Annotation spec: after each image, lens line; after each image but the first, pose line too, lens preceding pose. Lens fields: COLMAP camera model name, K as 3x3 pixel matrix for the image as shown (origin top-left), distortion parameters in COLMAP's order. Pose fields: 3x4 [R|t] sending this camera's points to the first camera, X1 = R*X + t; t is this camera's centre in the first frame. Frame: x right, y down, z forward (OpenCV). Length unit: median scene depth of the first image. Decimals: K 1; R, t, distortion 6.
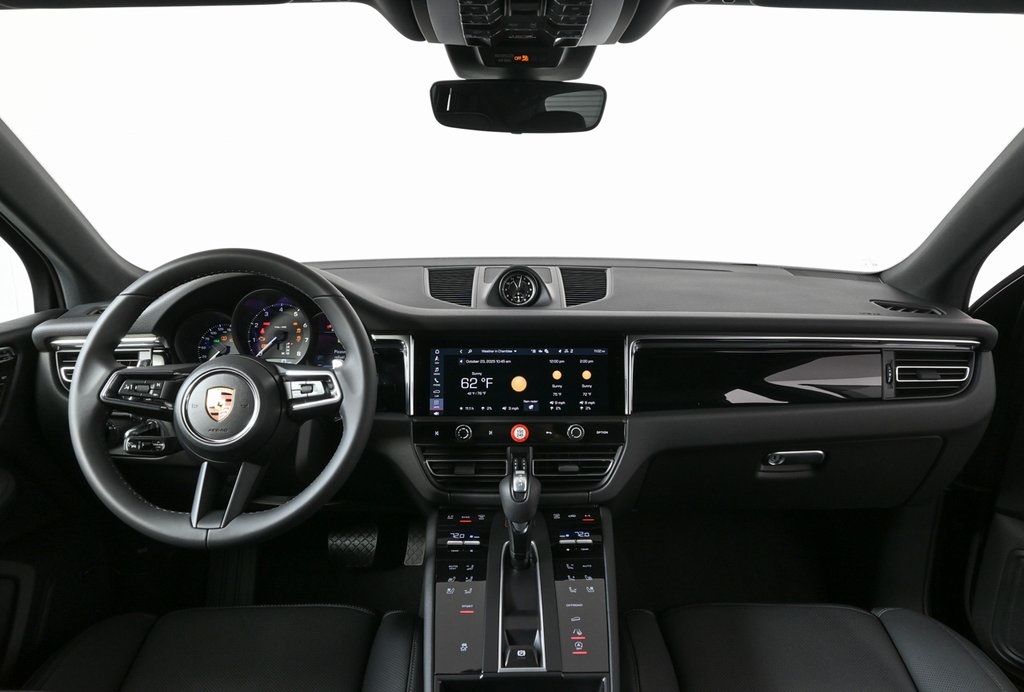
lens RADIAL K [[704.4, 0, 512.0], [0, 704.4, 346.0], [0, 0, 1]] dist [0.007388, 0.000521]
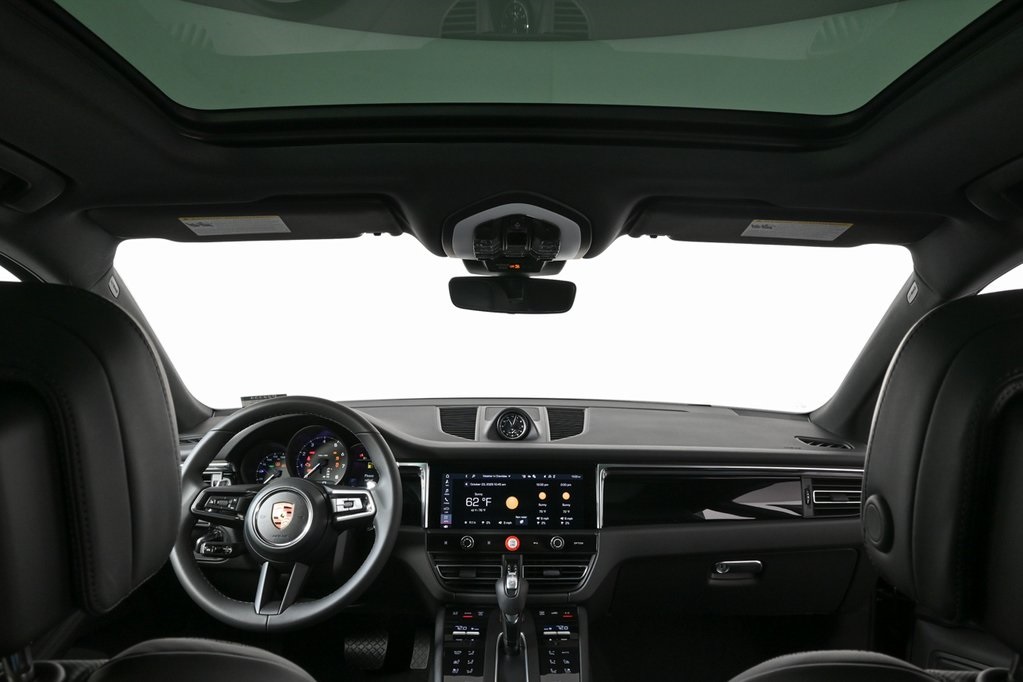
lens RADIAL K [[695.0, 0, 511.5], [0, 695.0, 341.0], [0, 0, 1]] dist [-0.004718, -0.001804]
pose [[0.999971, 0.007523, 0.001538, 0.004767], [-0.007105, 0.982522, -0.186013, 0.000840], [-0.002910, 0.185996, 0.982546, -0.271552]]
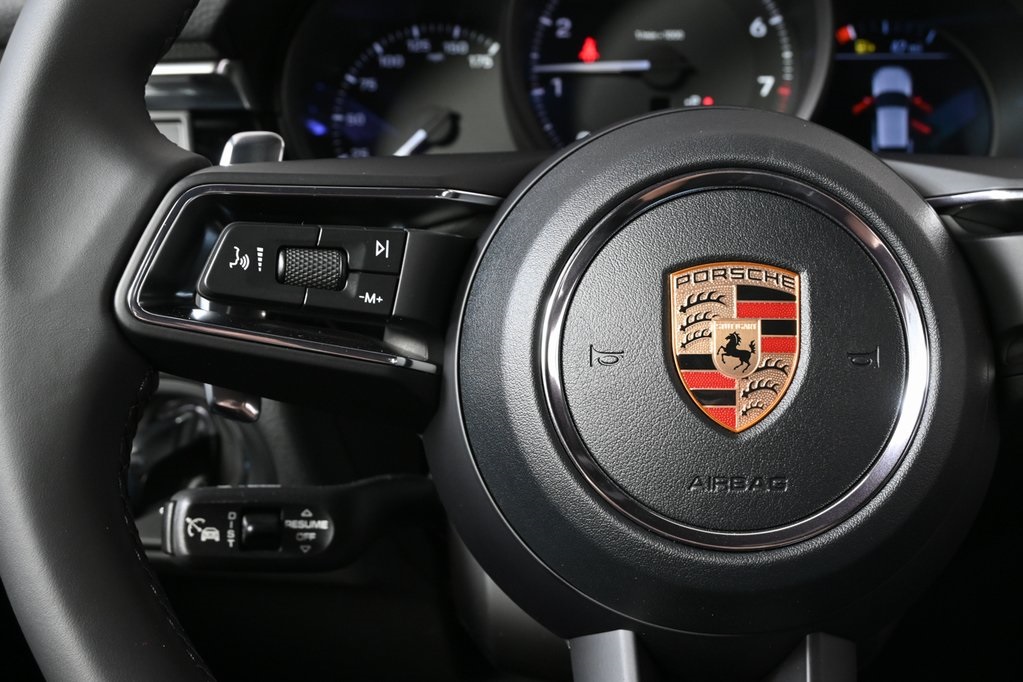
lens RADIAL K [[1434.4, 0, 511.5], [0, 1434.4, 341.0], [0, 0, 1]] dist [-0.009765, 0.037418]
pose [[0.999687, 0.002605, -0.024863, -0.390042], [-0.000411, 0.996135, 0.087831, 0.038910], [0.024996, -0.087793, 0.995825, 0.510850]]
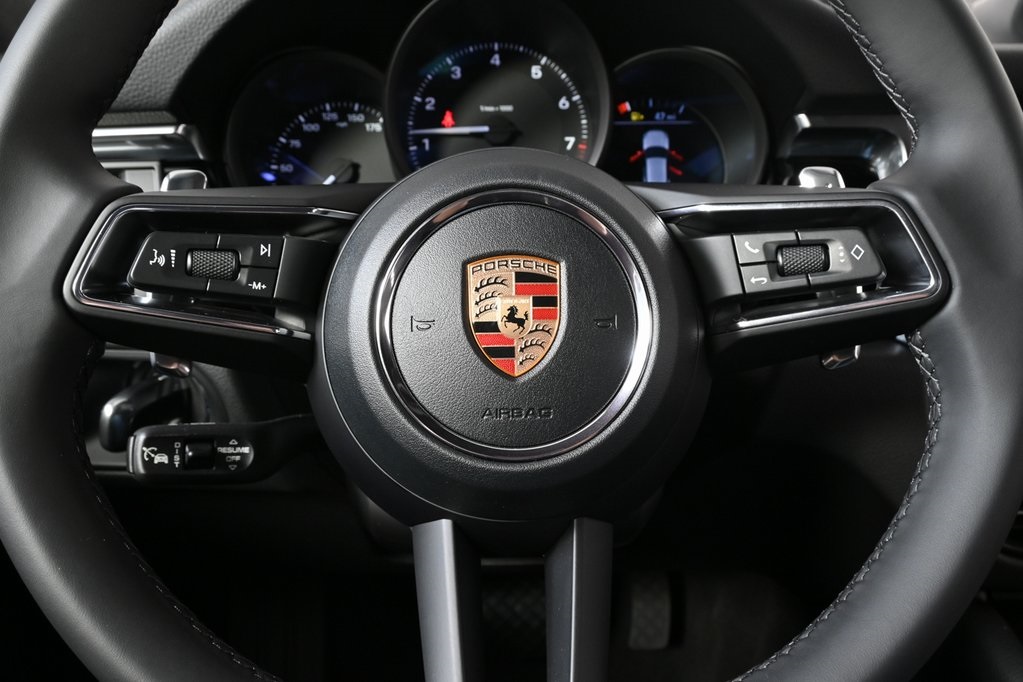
lens RADIAL K [[931.2, 0, 511.5], [0, 931.2, 341.0], [0, 0, 1]] dist [-0.009049, -0.000869]
pose [[0.999419, -0.013772, 0.031191, -0.357460], [0.010577, 0.994895, 0.100362, 0.047049], [-0.032414, -0.099973, 0.994462, 0.541018]]
